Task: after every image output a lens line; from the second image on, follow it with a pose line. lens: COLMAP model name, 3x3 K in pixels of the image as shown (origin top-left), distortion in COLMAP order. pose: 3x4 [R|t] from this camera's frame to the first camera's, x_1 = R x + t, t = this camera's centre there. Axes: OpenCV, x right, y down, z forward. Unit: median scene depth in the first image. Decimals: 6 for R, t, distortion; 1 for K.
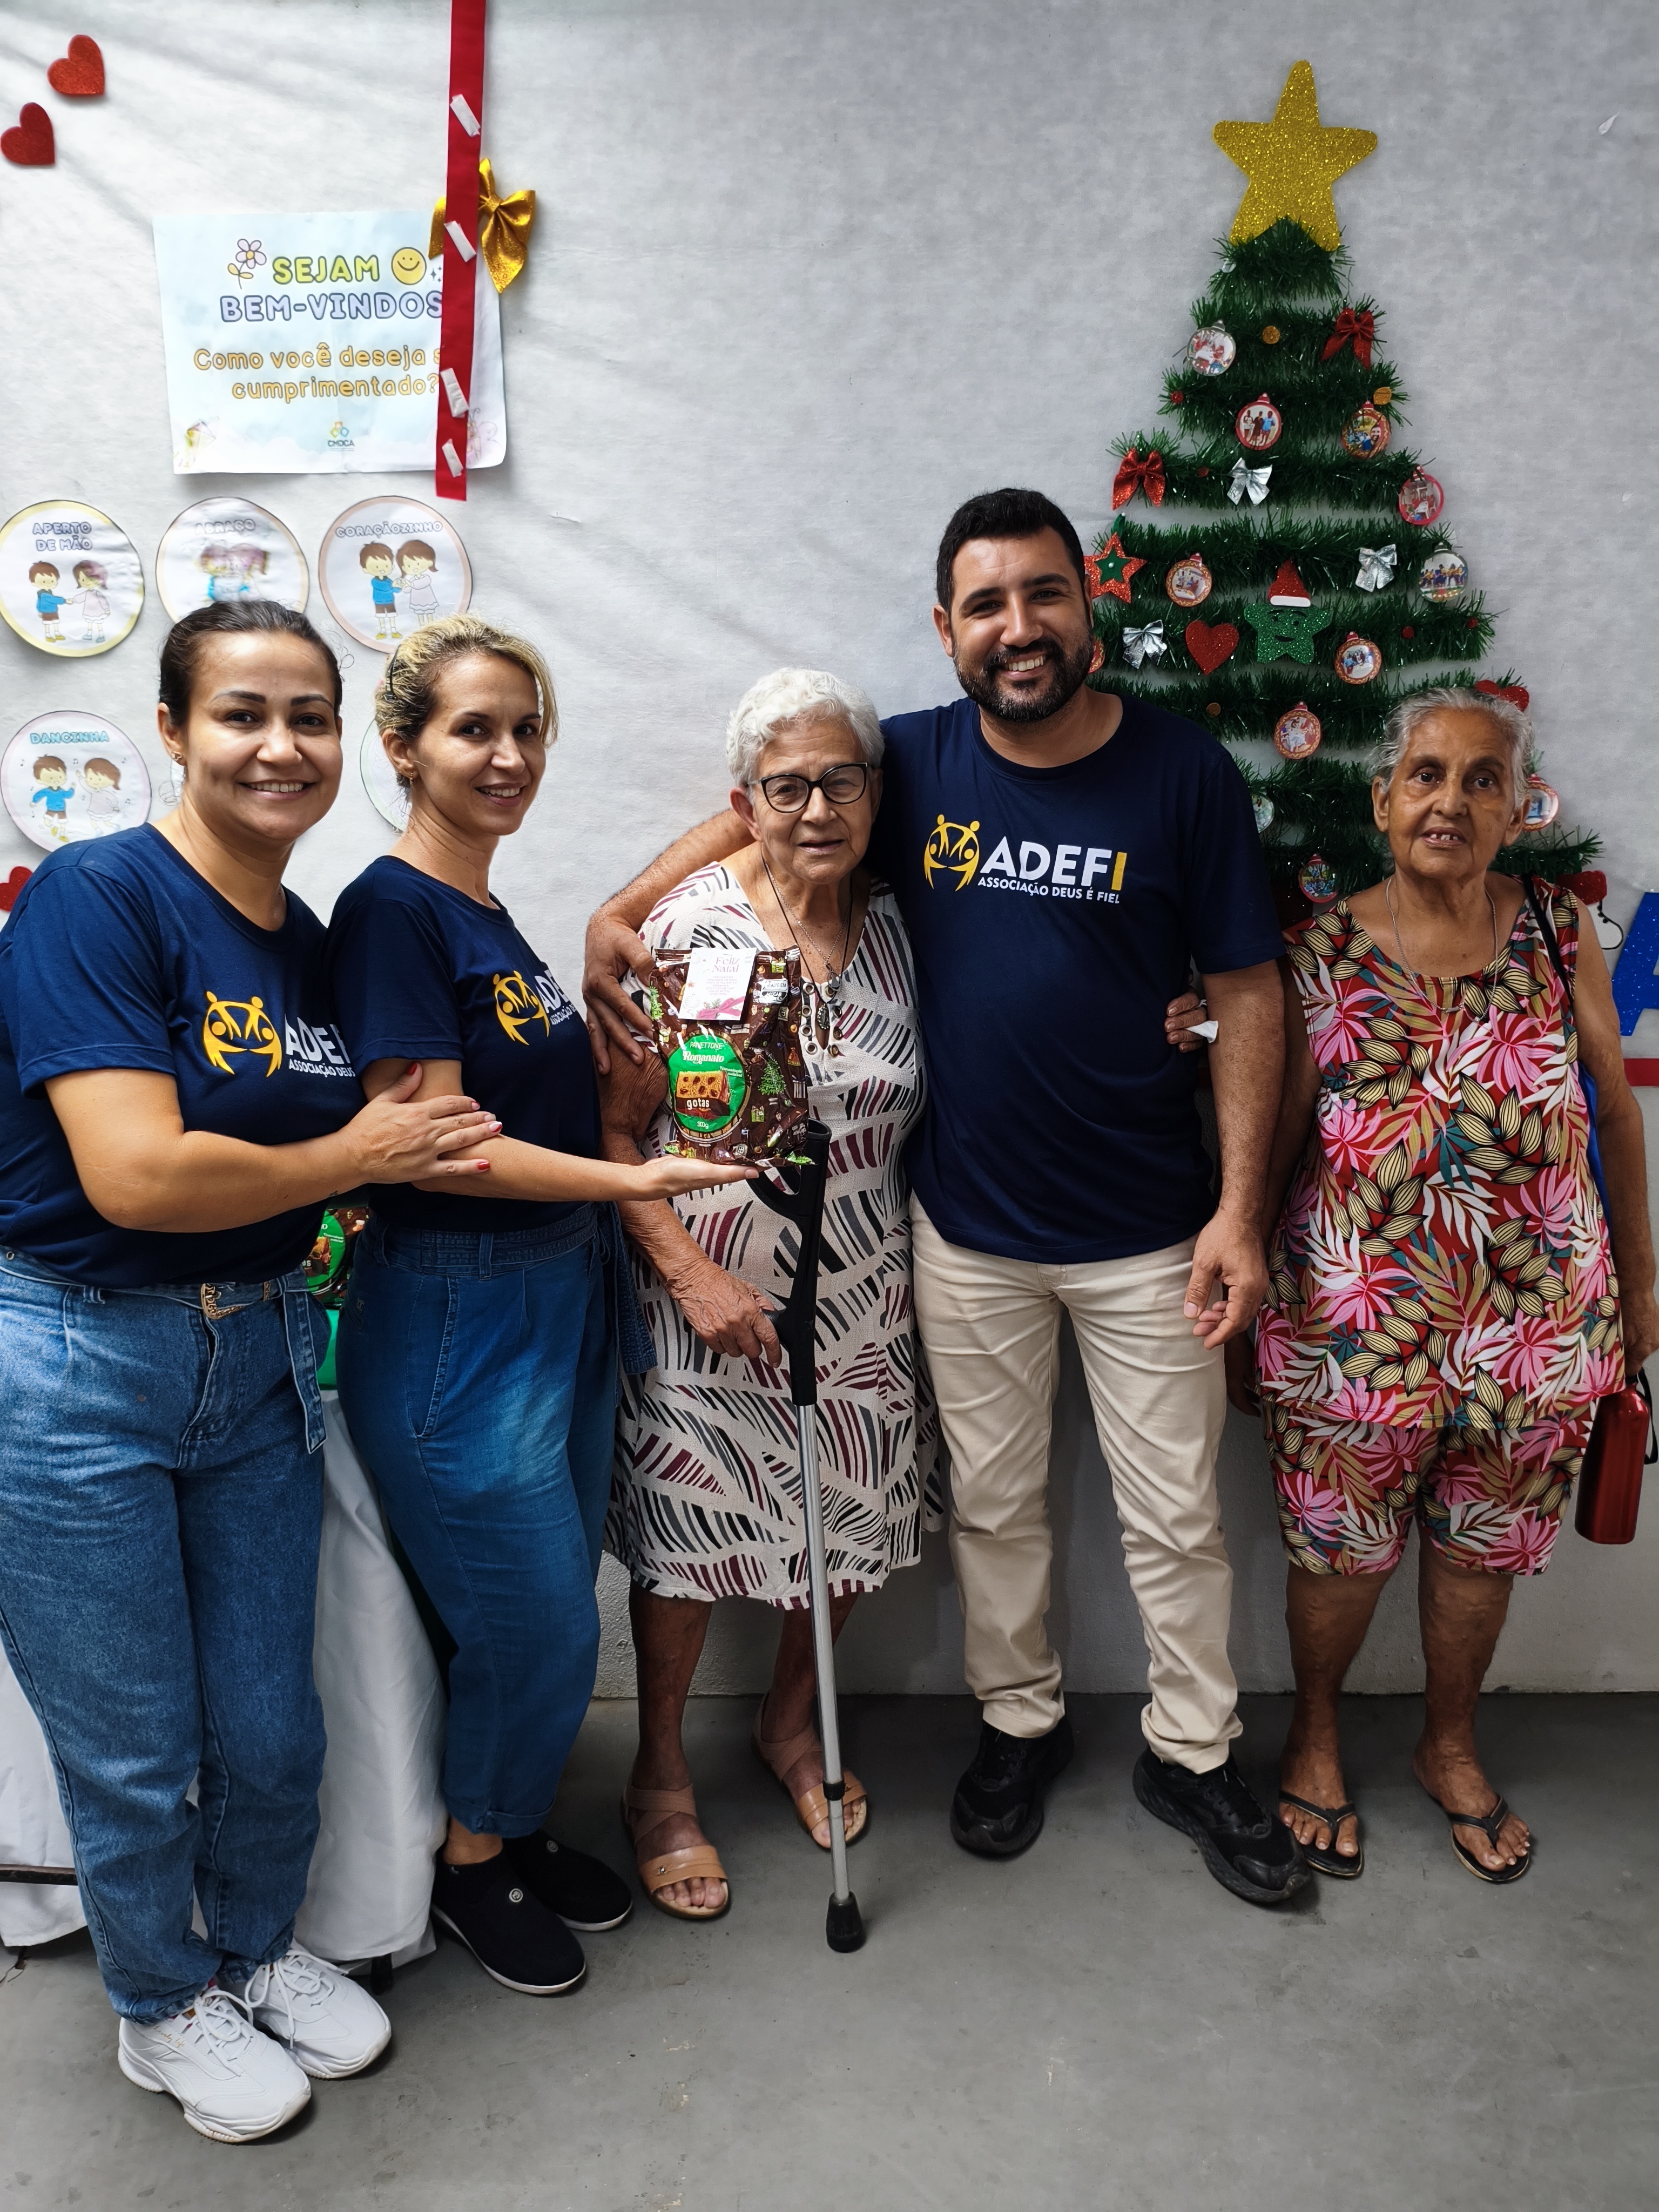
lens RADIAL K [[1759.4, 0, 821.0], [0, 1759.4, 1099.6], [0, 0, 1]] dist [0.025932, -0.067689]
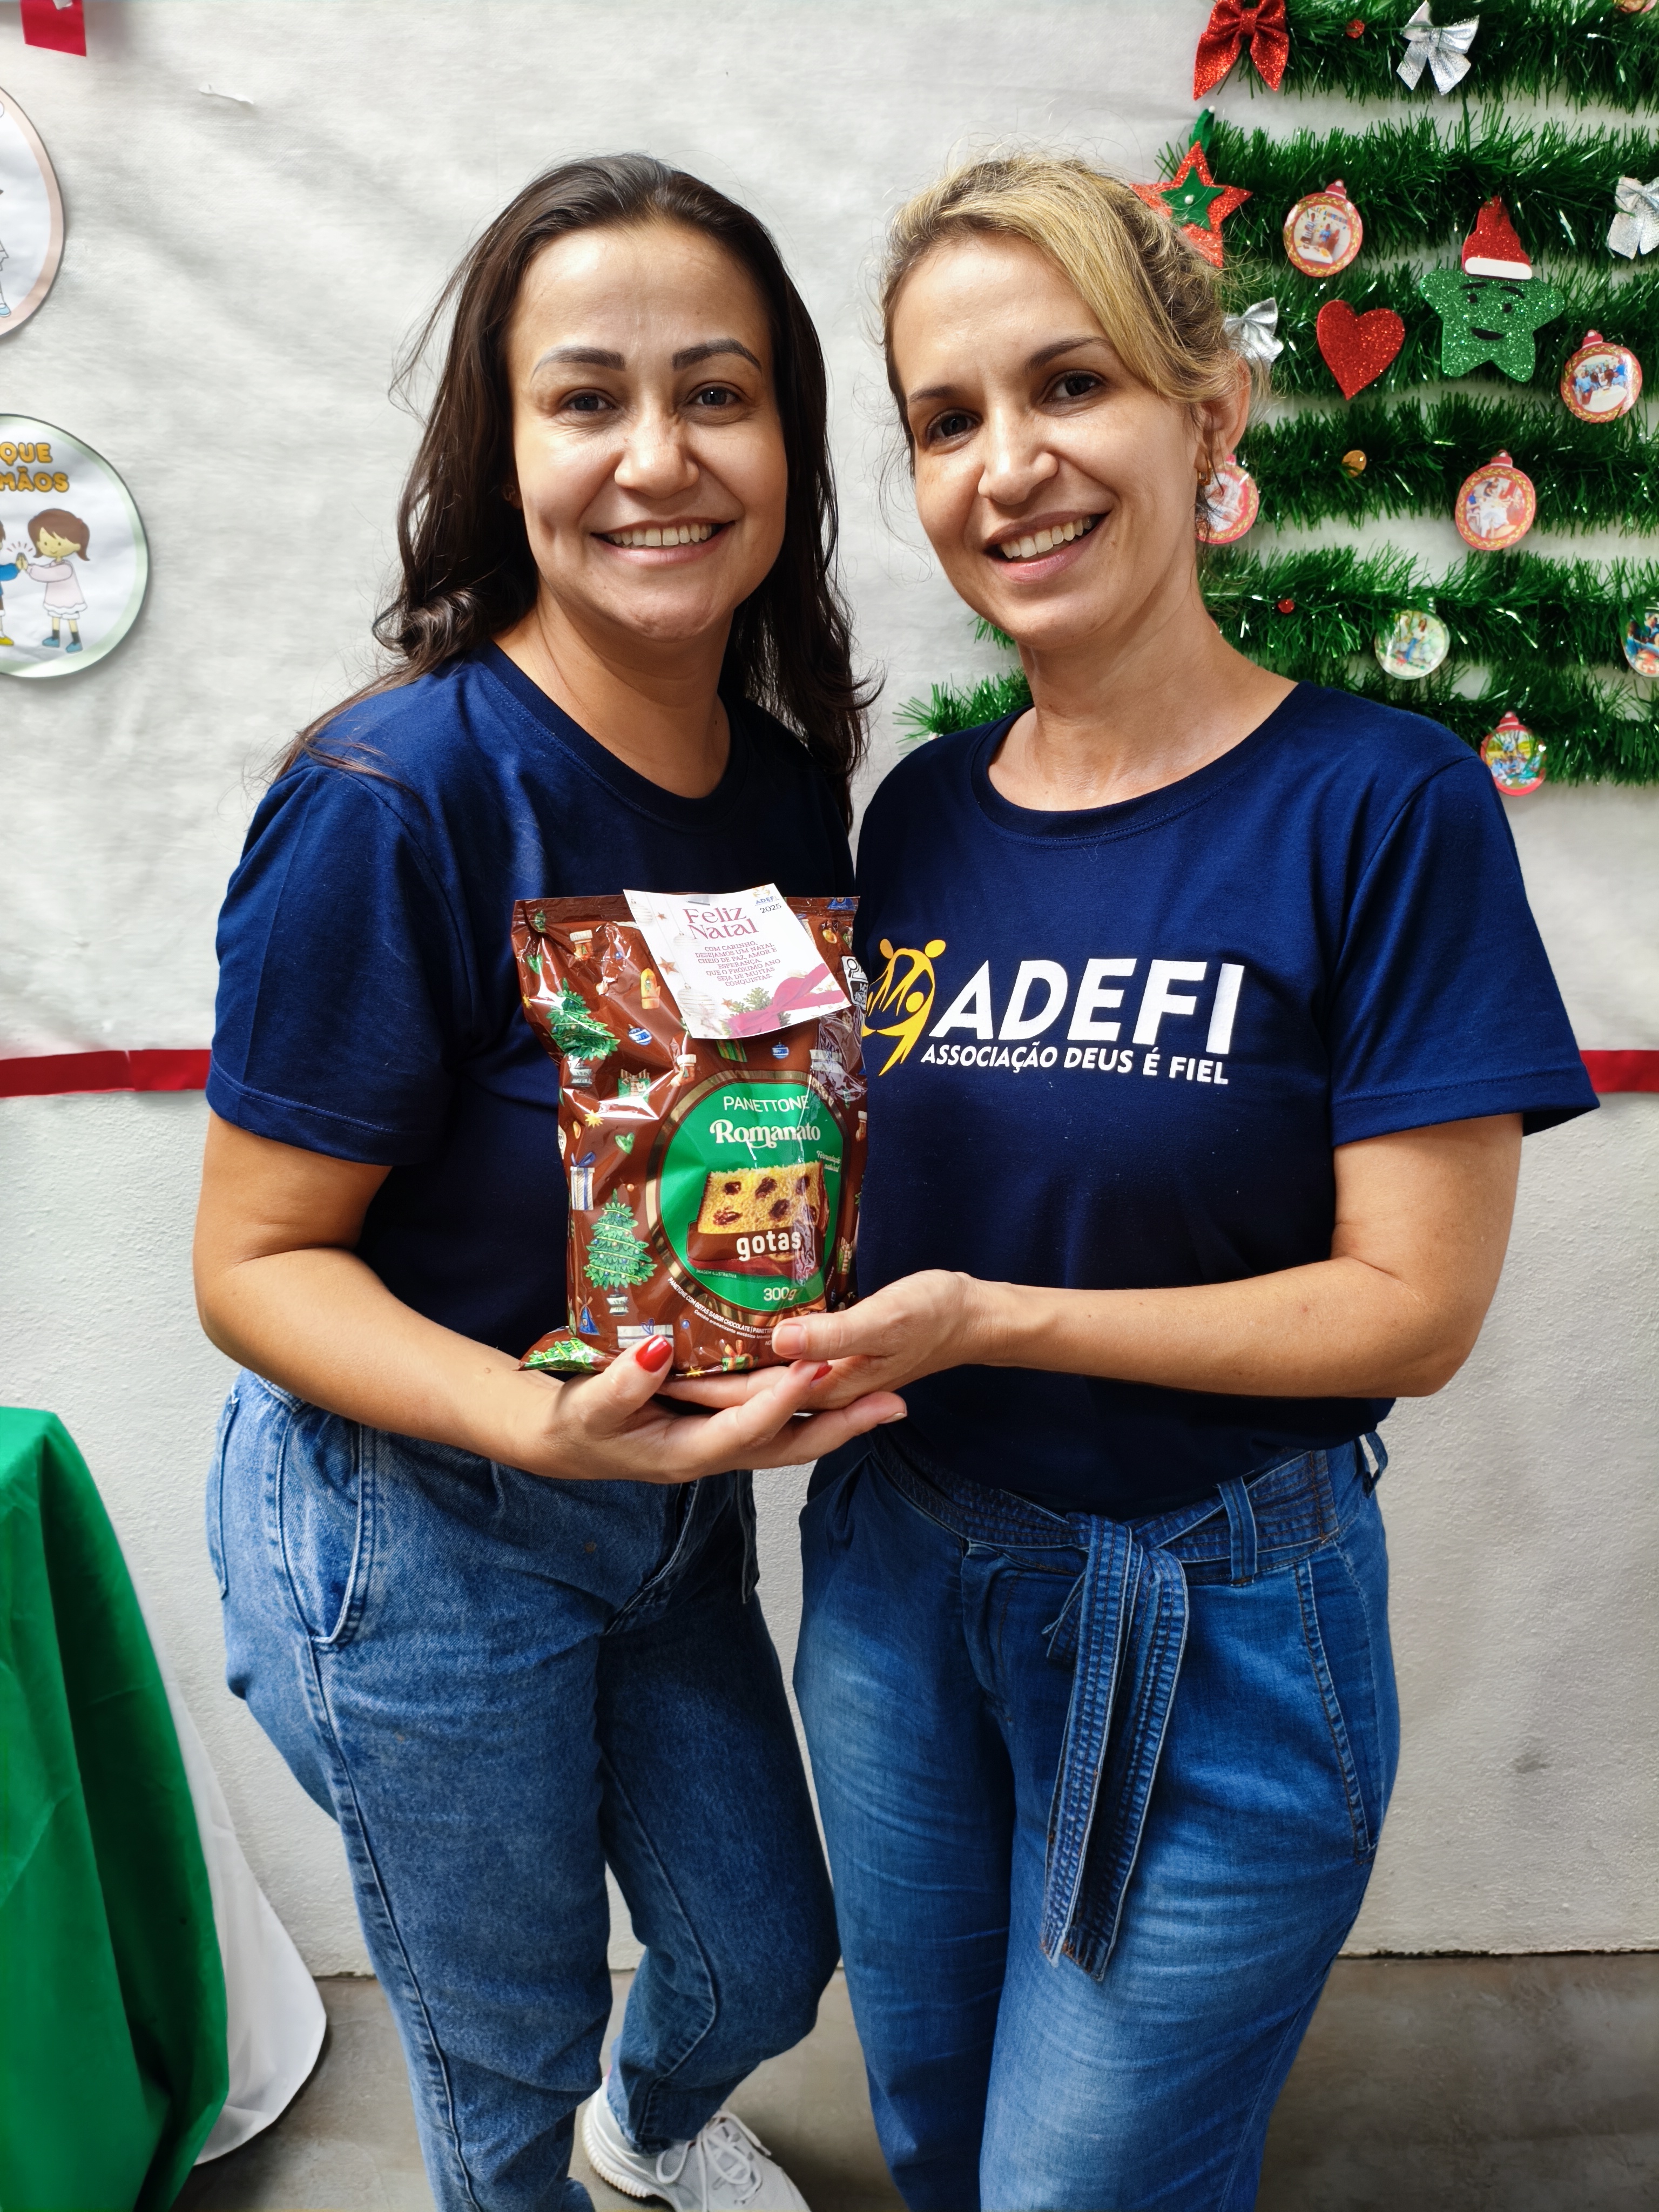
lens RADIAL K [[1763.0, 0, 836.1], [0, 1763.0, 1099.1], [0, 0, 1]] dist [-0.036621, 0.030172]
pose [[0.999048, -0.000141, 0.043630, 0.025220], [-0.002501, 0.998165, 0.060495, -0.045782], [-0.043558, -0.060547, 0.997215, 0.423636]]
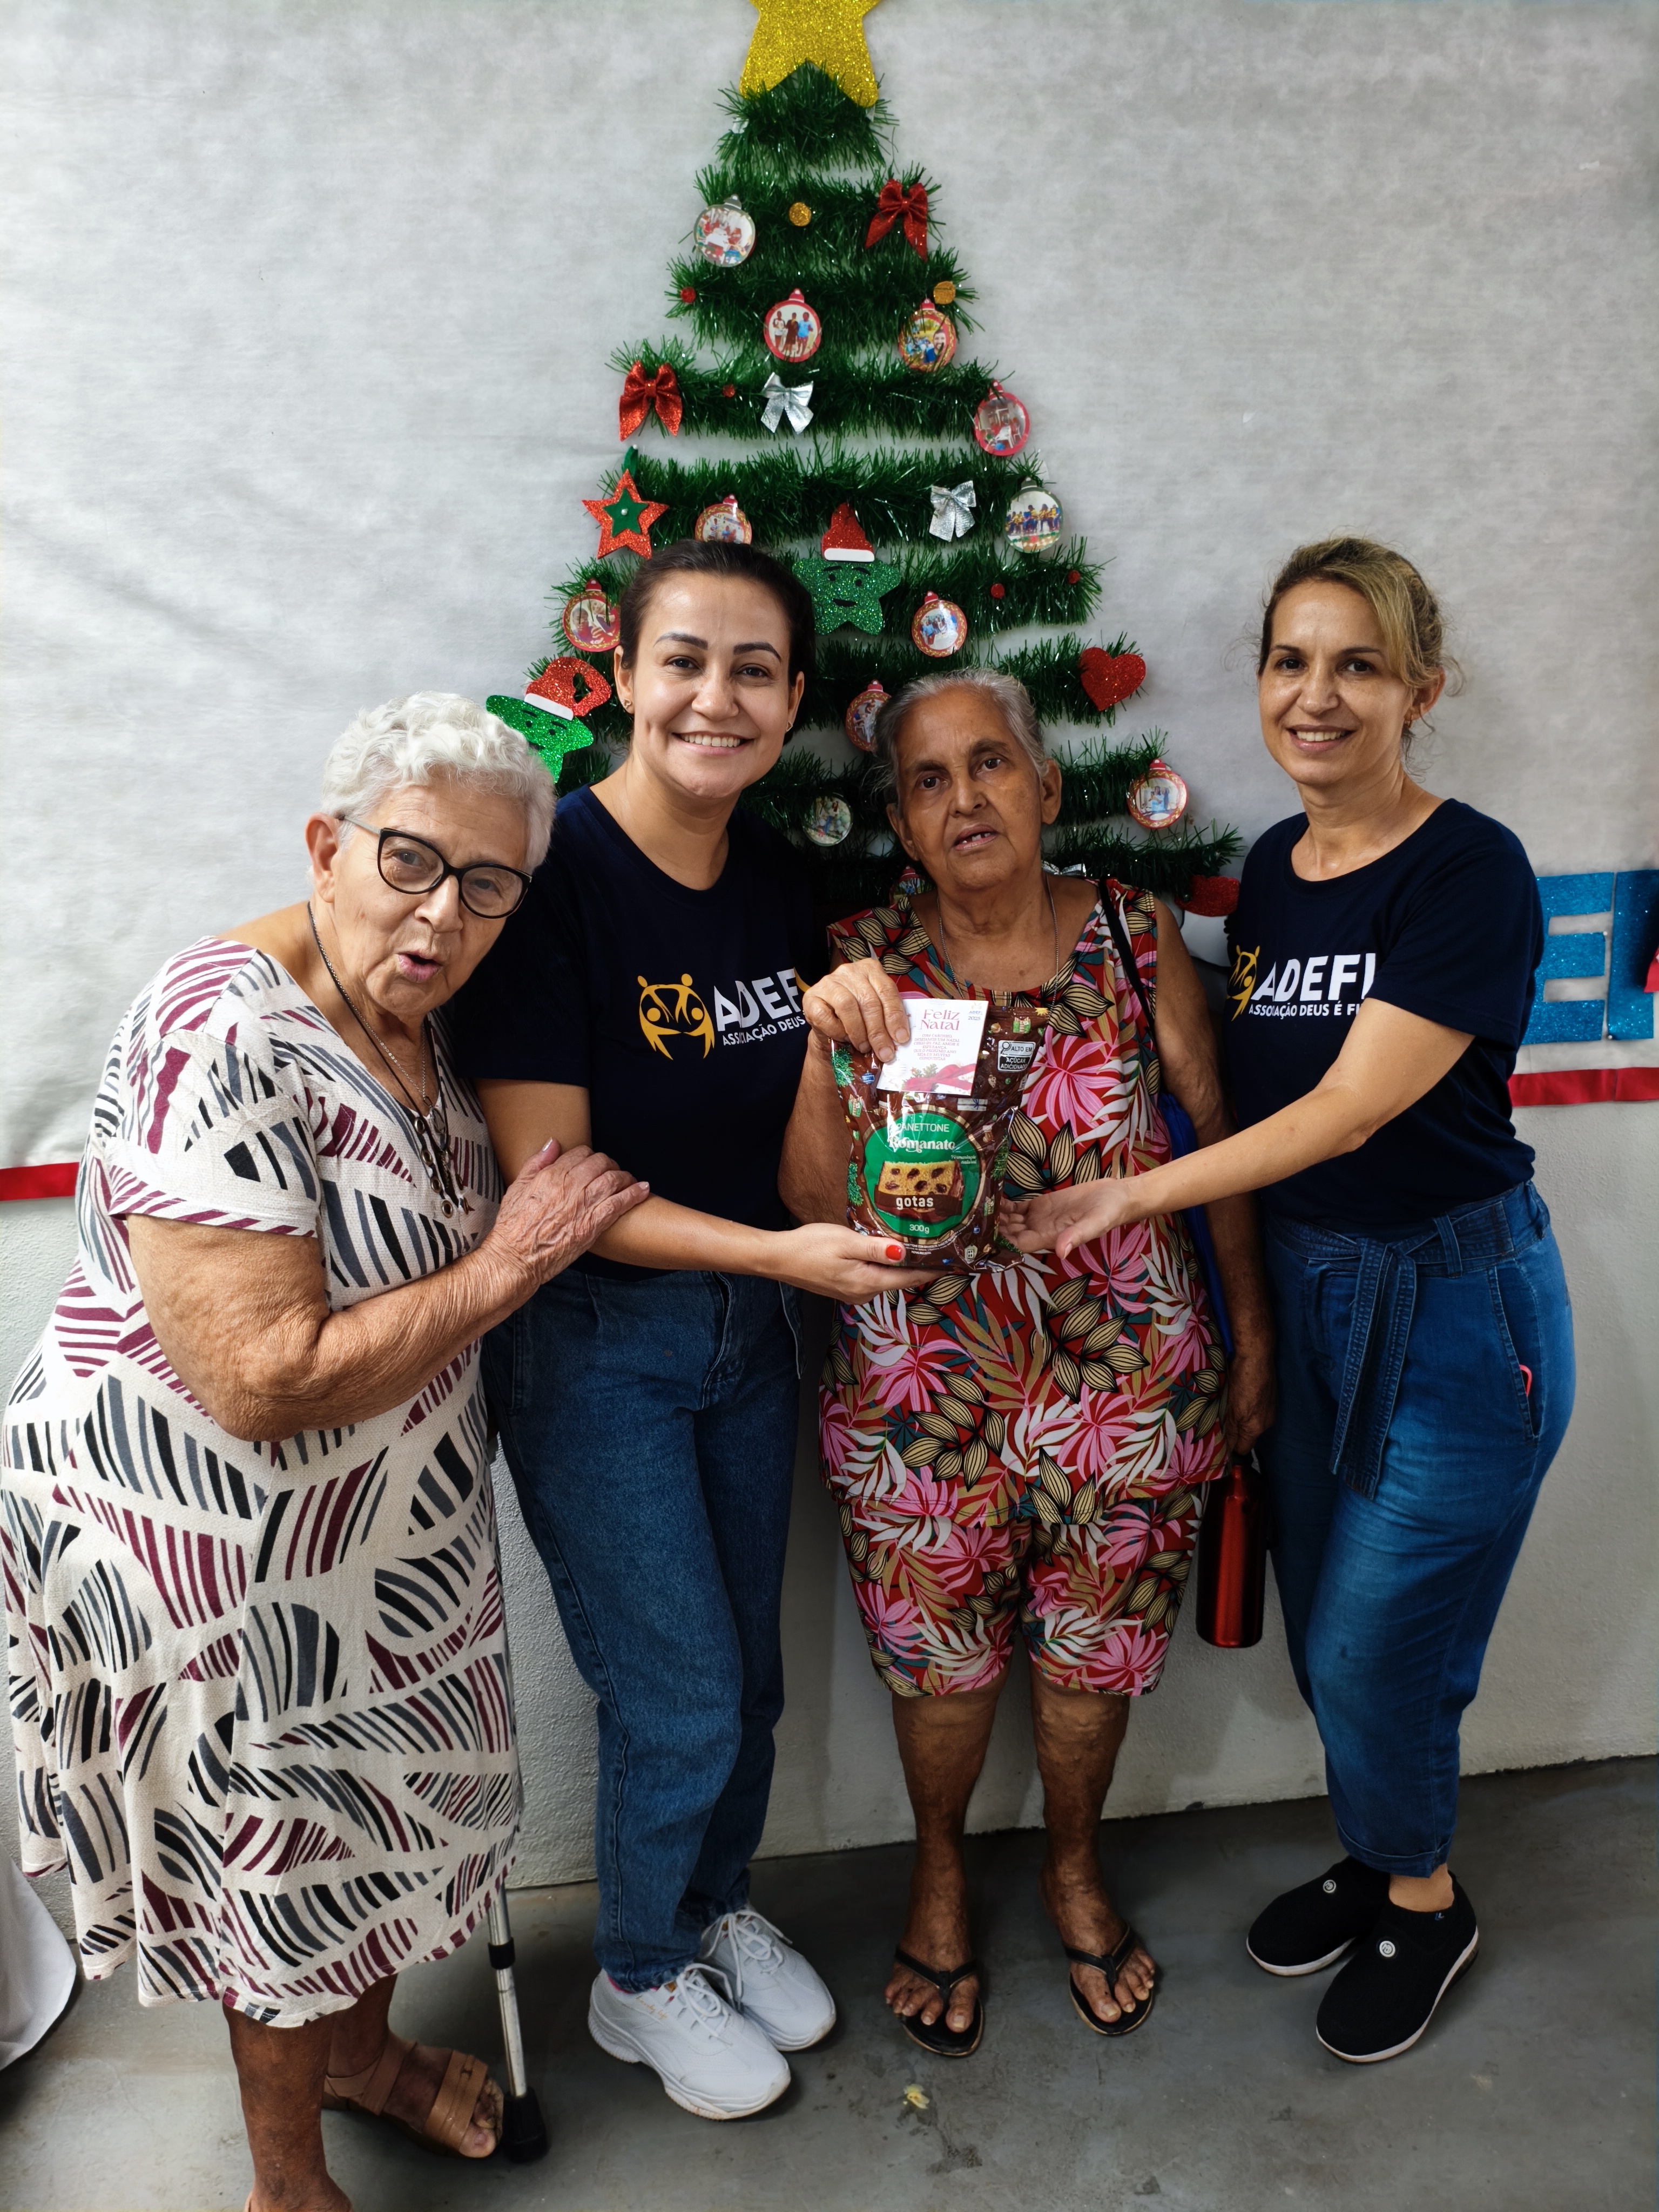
lens RADIAL K [[1764.2, 0, 828.0], [0, 1764.2, 1113.8], [0, 0, 1]] dist [0.004685, -0.028783]
pose [[0.989685, -0.060129, 0.130028, 0.137315], [0.056414, 0.997892, 0.032066, -0.055858], [-0.131682, -0.024400, 0.990992, 0.202785]]
